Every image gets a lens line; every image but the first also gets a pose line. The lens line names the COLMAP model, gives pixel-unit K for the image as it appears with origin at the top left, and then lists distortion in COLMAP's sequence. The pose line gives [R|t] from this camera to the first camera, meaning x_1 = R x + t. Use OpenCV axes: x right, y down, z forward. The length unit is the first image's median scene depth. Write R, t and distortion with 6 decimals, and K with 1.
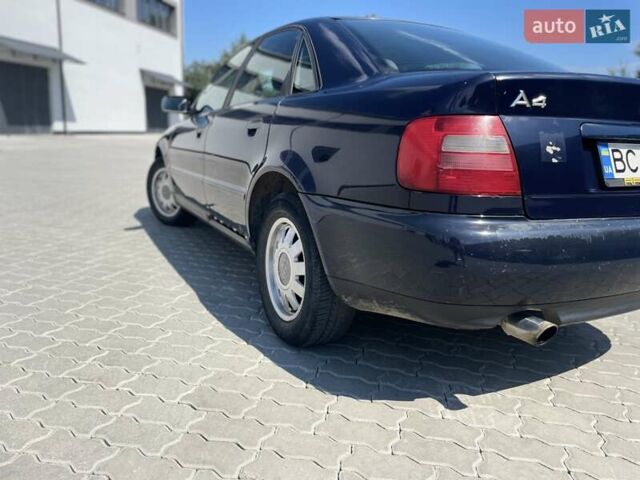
lens RADIAL K [[486.7, 0, 325.8], [0, 486.7, 237.4], [0, 0, 1]] dist [0.024002, -0.035984]
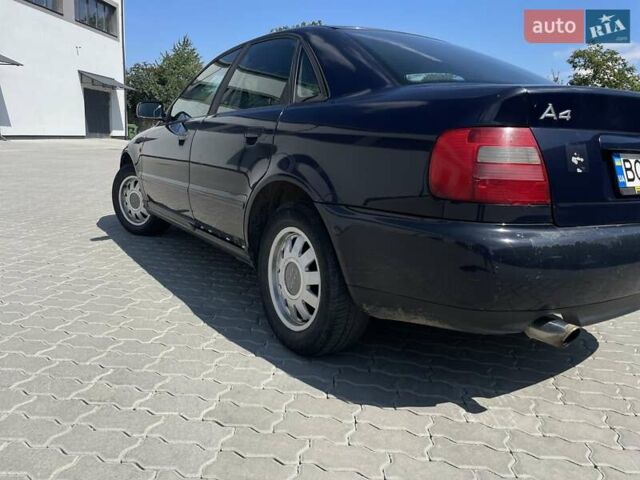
lens RADIAL K [[486.7, 0, 320.1], [0, 486.7, 240.0], [0, 0, 1]] dist [0.024002, -0.035984]
pose [[0.995077, -0.016402, 0.097733, -0.156850], [0.016908, 0.999848, -0.004347, -0.010821], [-0.097647, 0.005978, 0.995203, 0.009190]]
